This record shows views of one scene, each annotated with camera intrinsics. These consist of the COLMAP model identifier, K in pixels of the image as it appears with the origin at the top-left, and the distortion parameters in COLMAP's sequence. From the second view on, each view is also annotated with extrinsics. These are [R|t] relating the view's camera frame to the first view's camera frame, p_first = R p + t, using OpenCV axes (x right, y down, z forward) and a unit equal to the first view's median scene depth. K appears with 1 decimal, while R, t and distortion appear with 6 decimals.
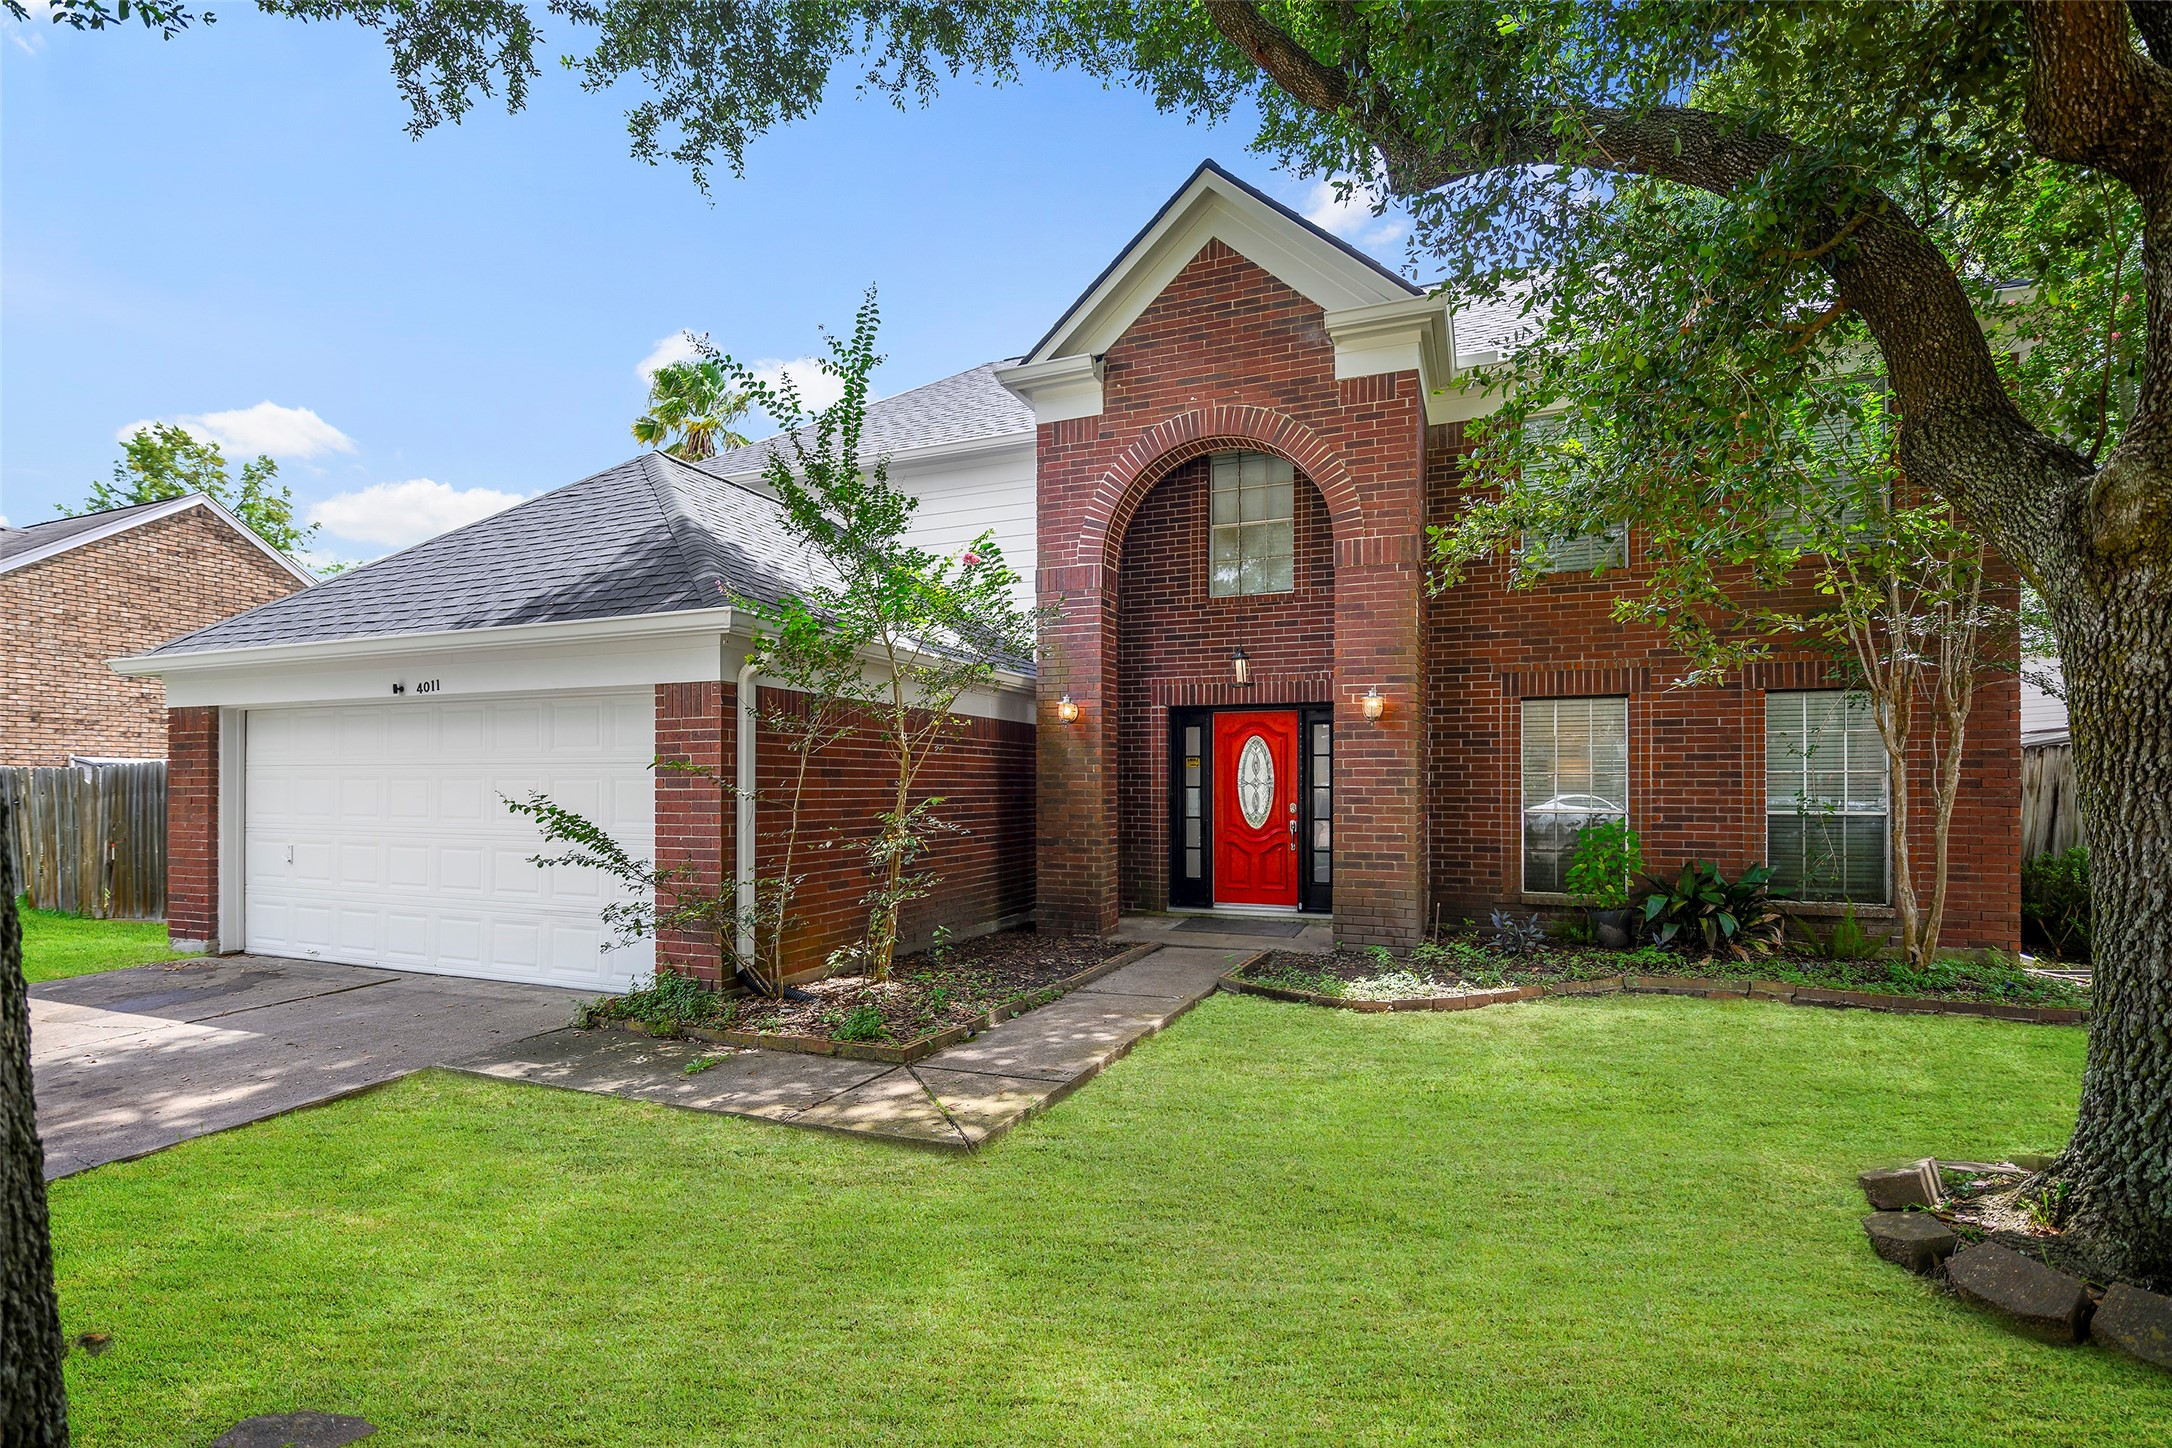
lens RADIAL K [[989.1, 0, 1053.7], [0, 989.1, 788.3], [0, 0, 1]] dist [-0.010374, 0.001918]
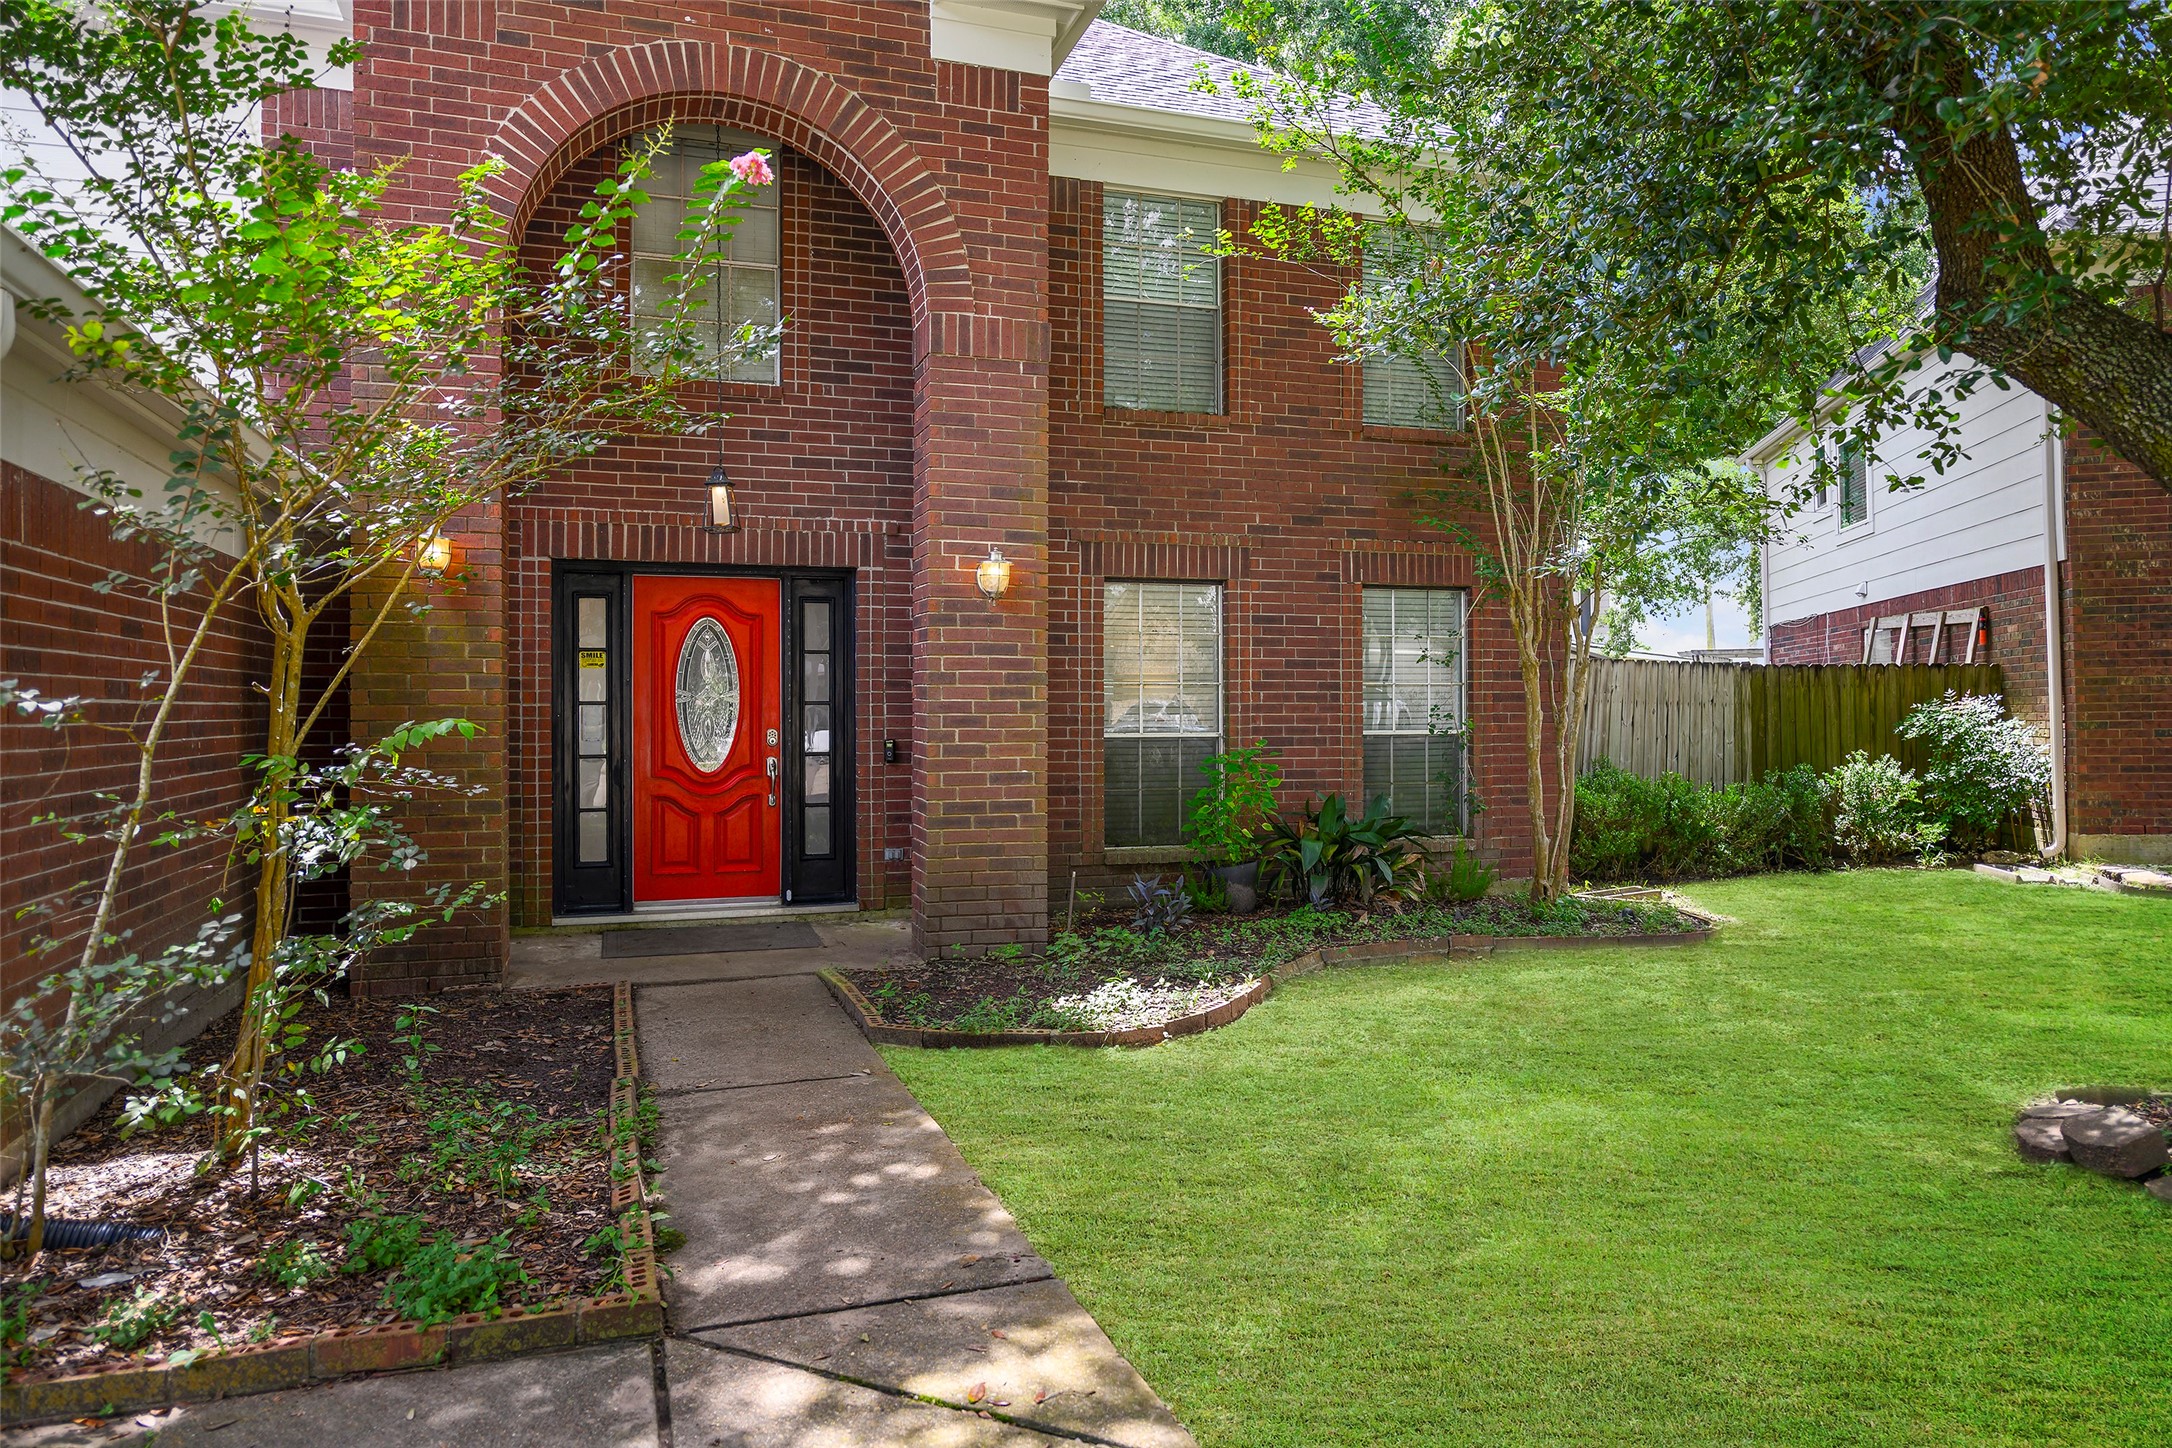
lens RADIAL K [[1437.6, 0, 1086.4], [0, 1437.6, 719.0], [0, 0, 1]] dist [-0.027433, 0.005061]
pose [[0.744371, -0.006660, 0.667733, -0.256078], [0.004589, 0.999978, 0.004859, 0.006421], [-0.667751, -0.000552, 0.744385, 0.250372]]
